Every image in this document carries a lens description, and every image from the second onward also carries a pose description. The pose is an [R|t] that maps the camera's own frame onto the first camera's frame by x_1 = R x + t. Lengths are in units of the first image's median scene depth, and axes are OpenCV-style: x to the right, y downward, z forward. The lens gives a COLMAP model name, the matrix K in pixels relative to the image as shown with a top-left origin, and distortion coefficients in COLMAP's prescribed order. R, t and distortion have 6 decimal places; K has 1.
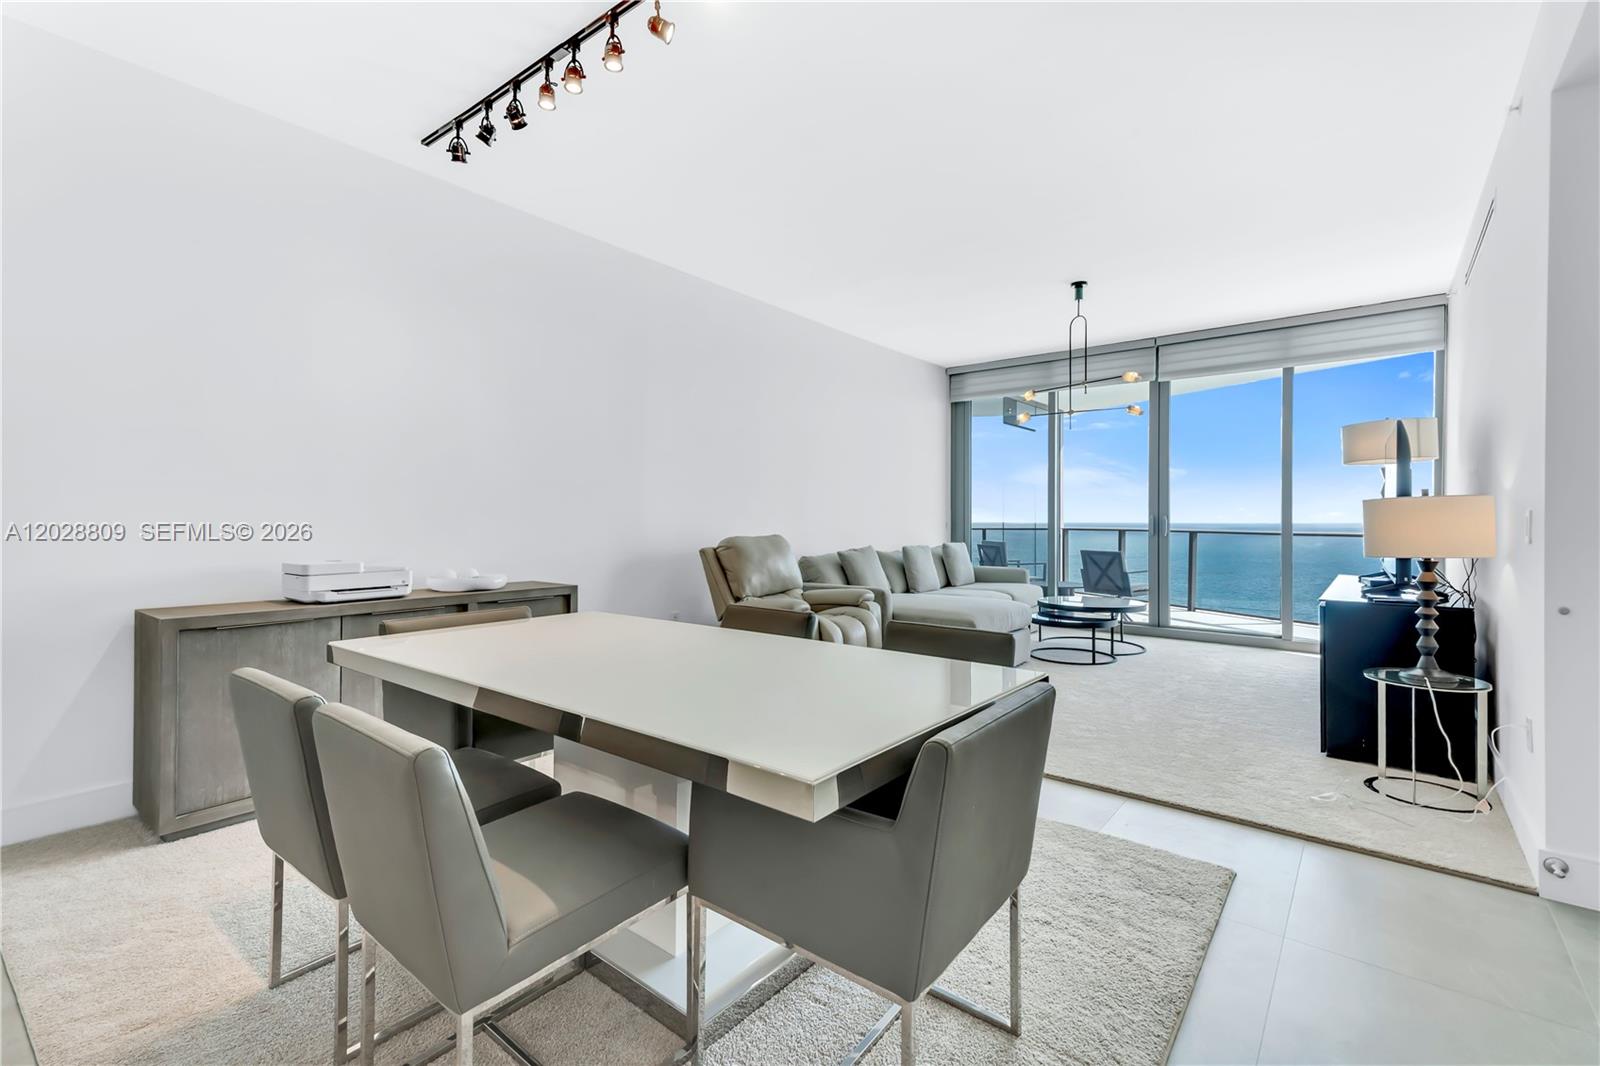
lens RADIAL K [[701.8, 0, 808.7], [0, 701.8, 516.8], [0, 0, 1]] dist [0.018784, -0.000017]
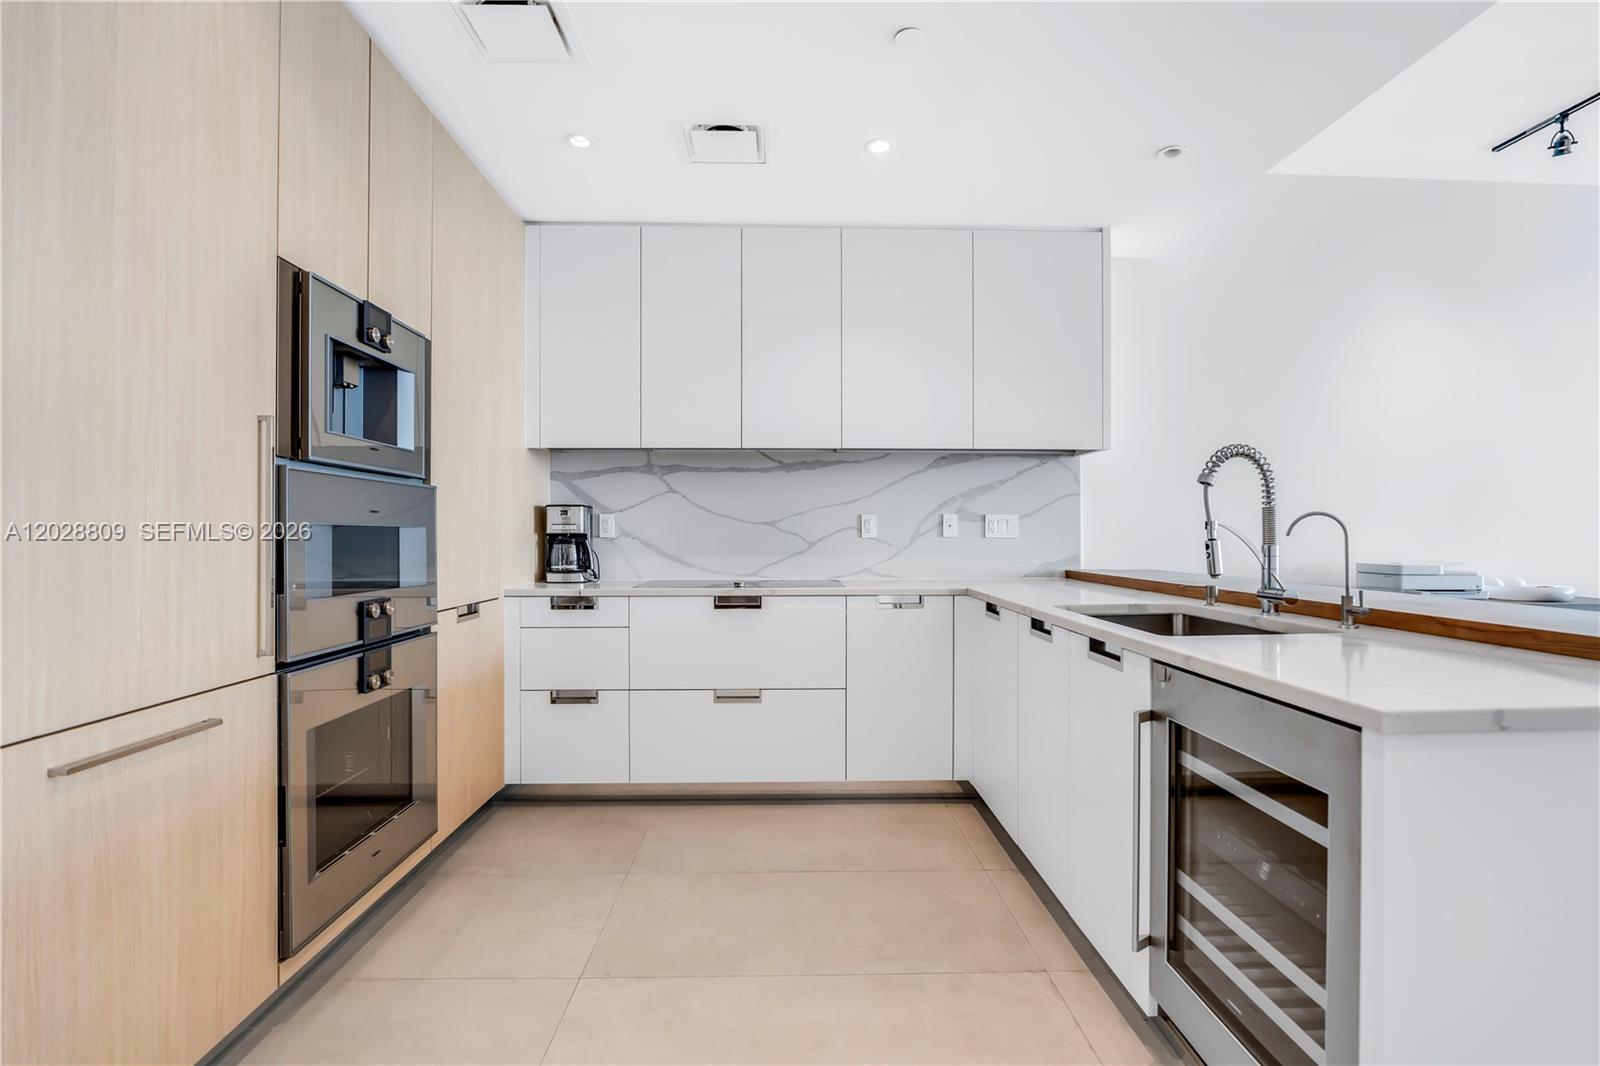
lens RADIAL K [[765.1, 0, 793.3], [0, 765.1, 531.2], [0, 0, 1]] dist [-0.020763, 0.000601]
pose [[0.639898, -0.001505, -0.768458, -0.189914], [-0.004235, 0.999976, -0.005484, 0.011788], [0.768448, 0.006764, 0.639876, -0.226364]]
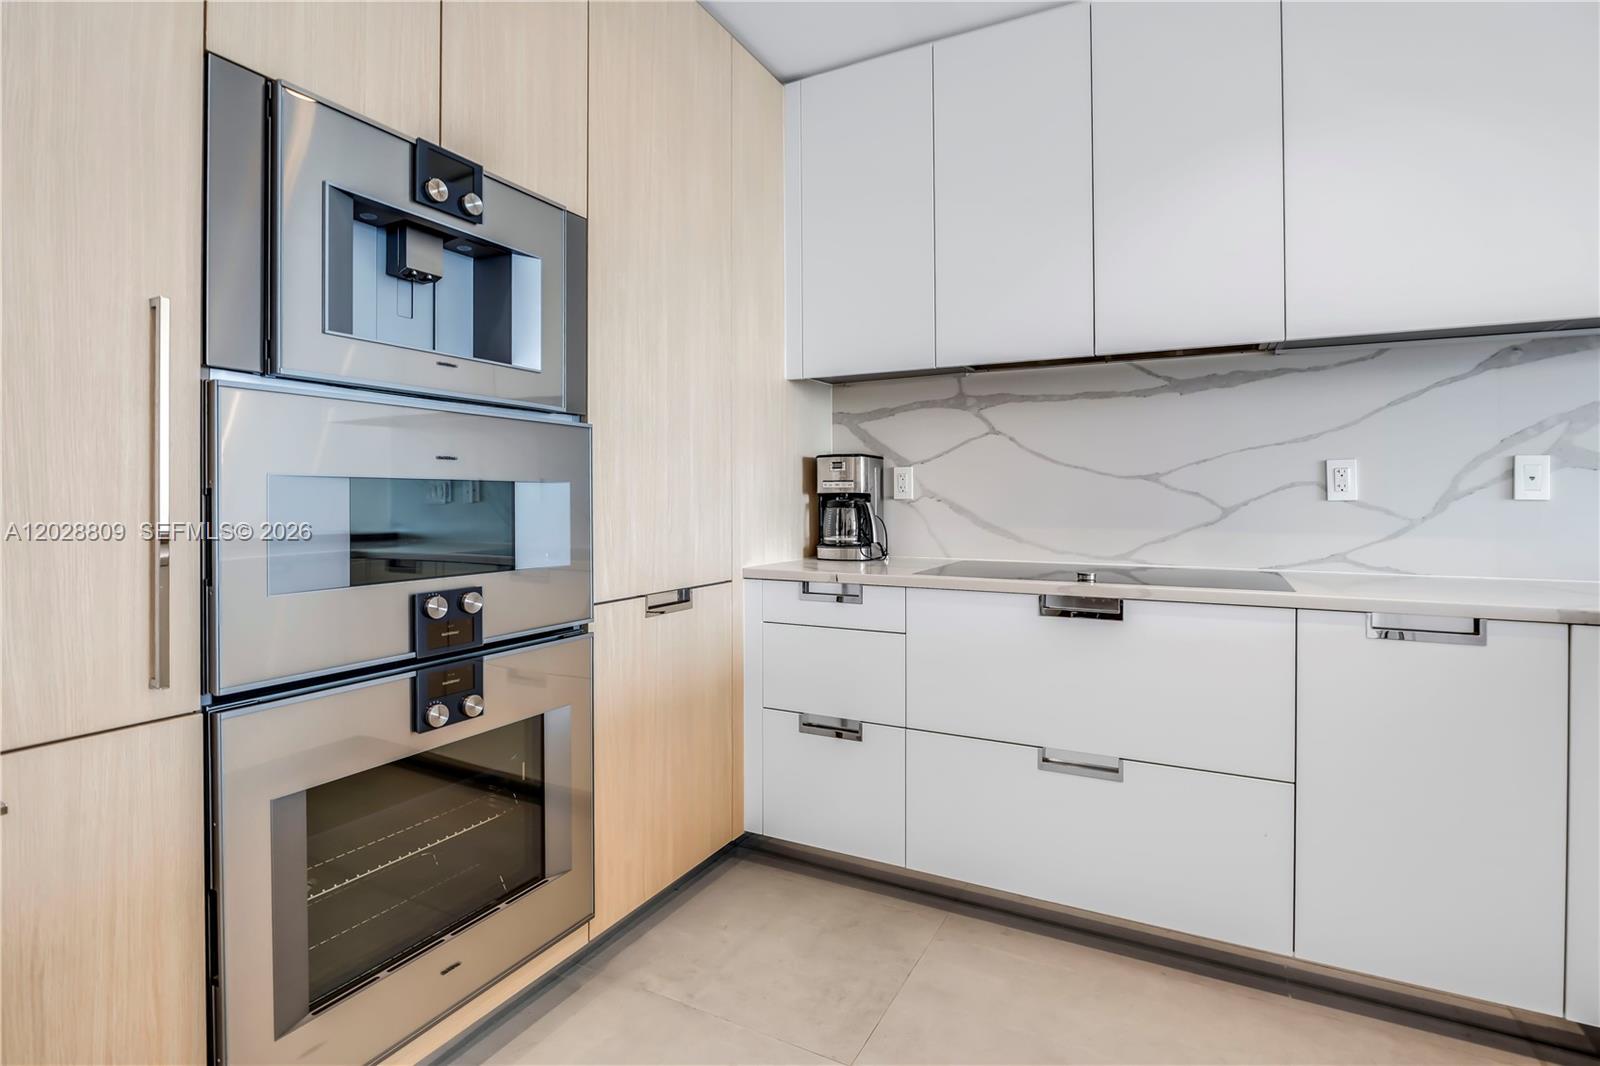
lens RADIAL K [[762.2, 0, 800.0], [0, 762.2, 501.3], [0, 0, 1]] dist [-0.000425, -0.009520]
pose [[0.177104, 0.007516, -0.984163, -0.323495], [-0.005334, 0.999963, 0.006677, 0.012650], [0.984178, 0.004067, 0.177137, -0.093755]]
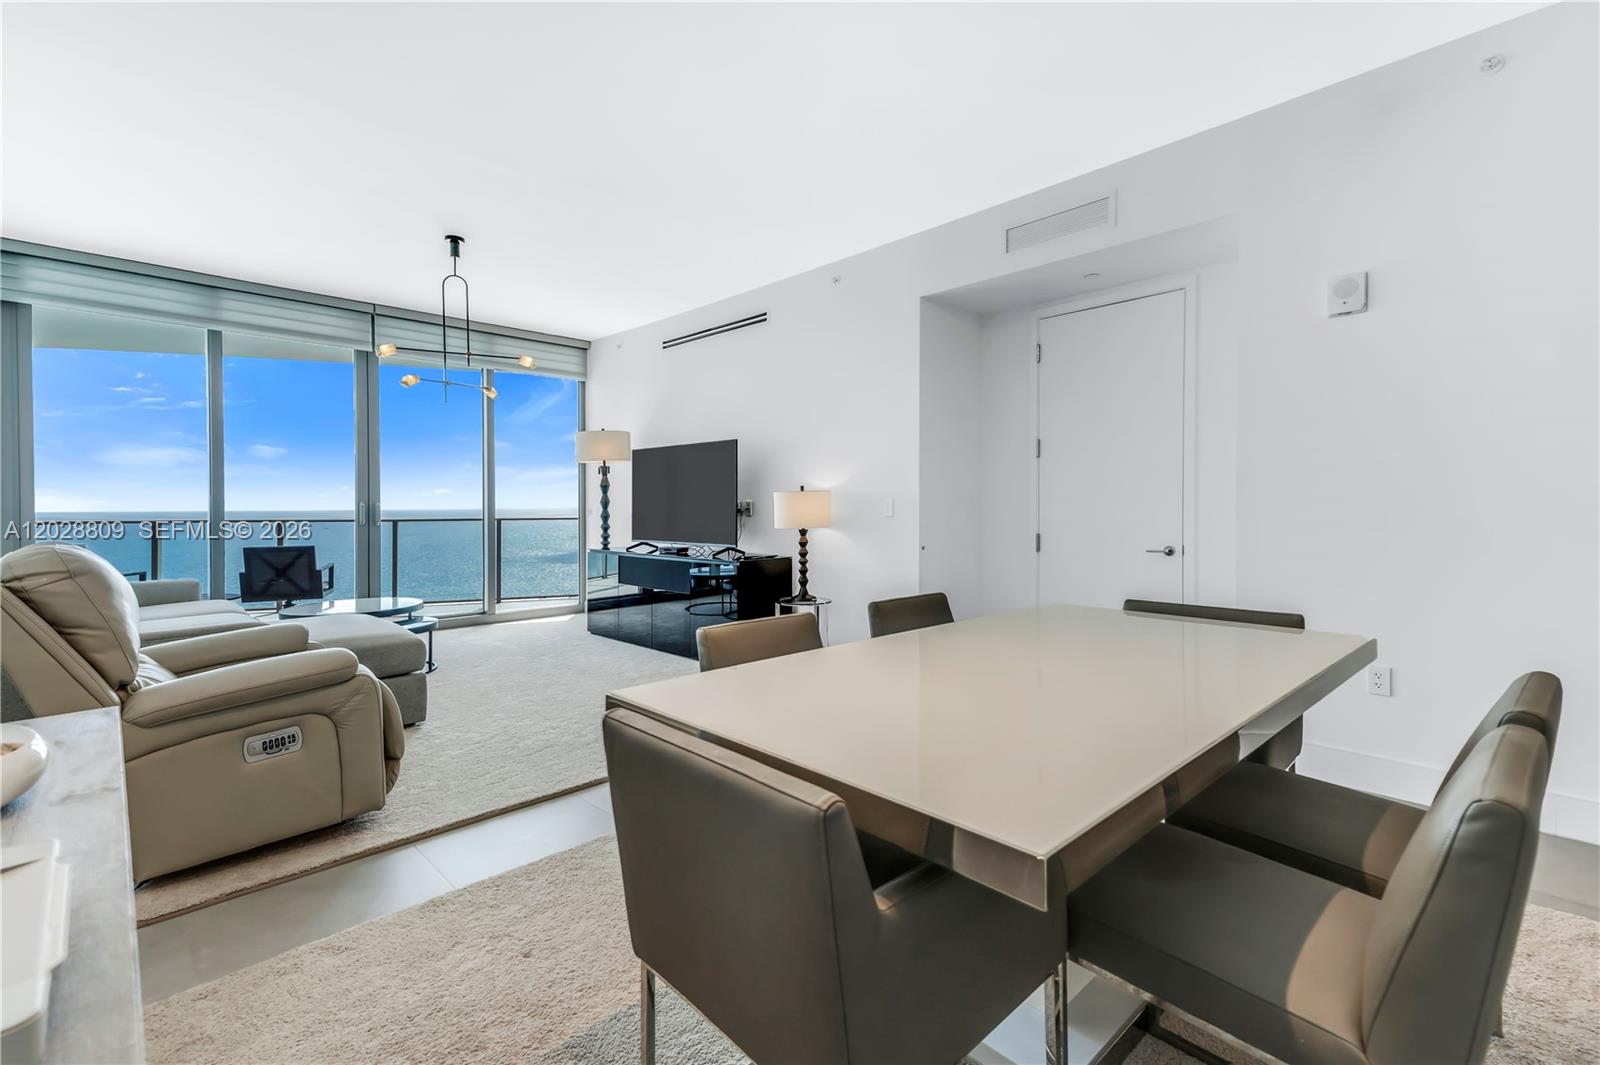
lens RADIAL K [[720.6, 0, 797.8], [0, 720.6, 520.3], [0, 0, 1]] dist [0.036928, 0.000057]
pose [[0.143986, -0.023408, 0.989303, -0.369165], [0.000987, 0.999723, 0.023510, -0.000815], [-0.989579, -0.002409, 0.143969, 0.344580]]
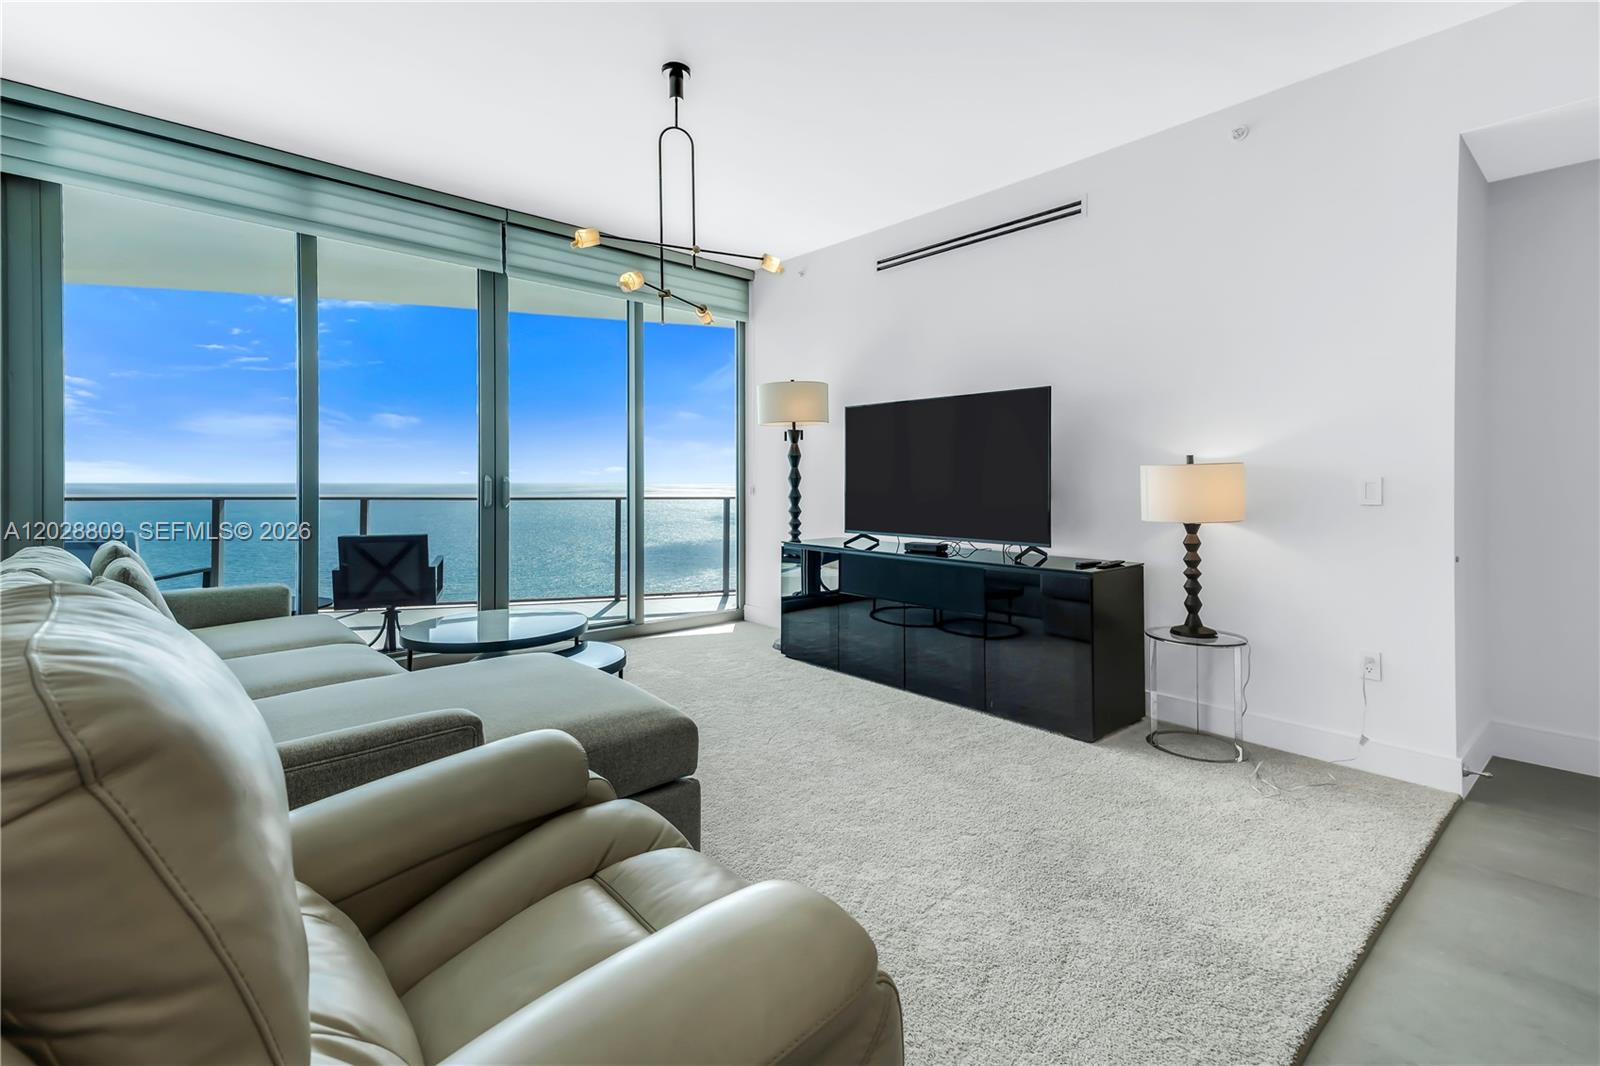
lens RADIAL K [[737.6, 0, 796.2], [0, 737.6, 500.2], [0, 0, 1]] dist [0.039970, 0.000229]
pose [[0.190138, -0.025462, 0.981427, -0.154549], [-0.006334, 0.999611, 0.027161, -0.000787], [-0.981737, -0.011381, 0.189903, 0.620405]]
